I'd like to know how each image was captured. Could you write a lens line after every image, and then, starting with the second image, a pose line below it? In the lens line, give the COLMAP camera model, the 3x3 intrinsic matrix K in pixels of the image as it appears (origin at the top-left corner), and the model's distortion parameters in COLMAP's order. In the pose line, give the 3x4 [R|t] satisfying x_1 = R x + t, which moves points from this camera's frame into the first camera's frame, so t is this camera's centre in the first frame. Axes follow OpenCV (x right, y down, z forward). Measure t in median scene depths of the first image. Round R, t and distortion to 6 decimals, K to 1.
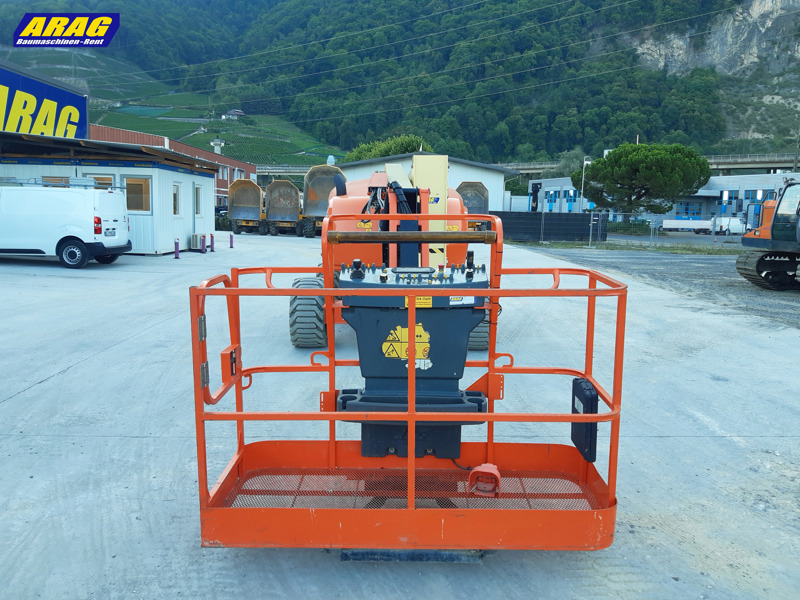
lens RADIAL K [[622.6, 0, 400.0], [0, 622.6, 300.0], [0, 0, 1]] dist [0.058104, -0.097362]
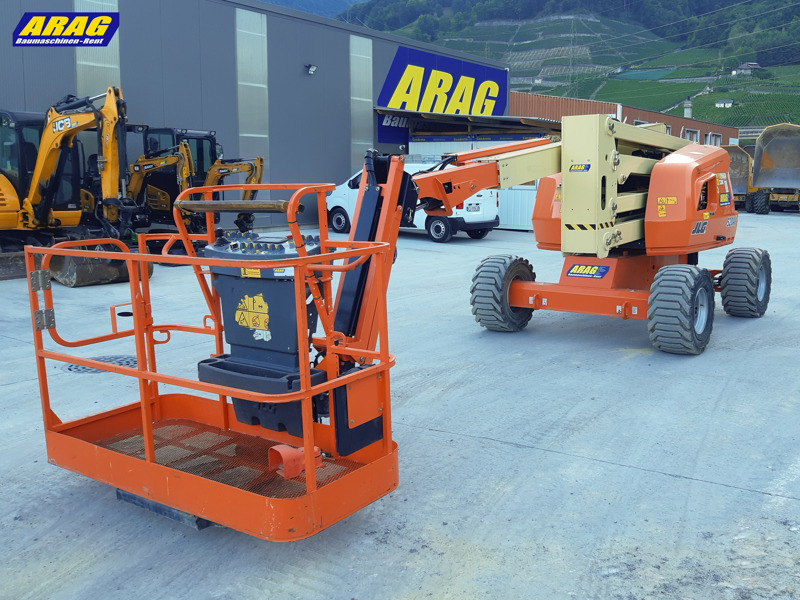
lens RADIAL K [[724.7, 0, 510.5], [0, 724.7, 296.1], [0, 0, 1]] dist [0.050140, -0.069926]
pose [[0.857975, 0.065511, -0.509497, 0.493311], [-0.059577, 0.997832, 0.027976, -0.007615], [0.510225, 0.006352, 0.860018, 0.105681]]
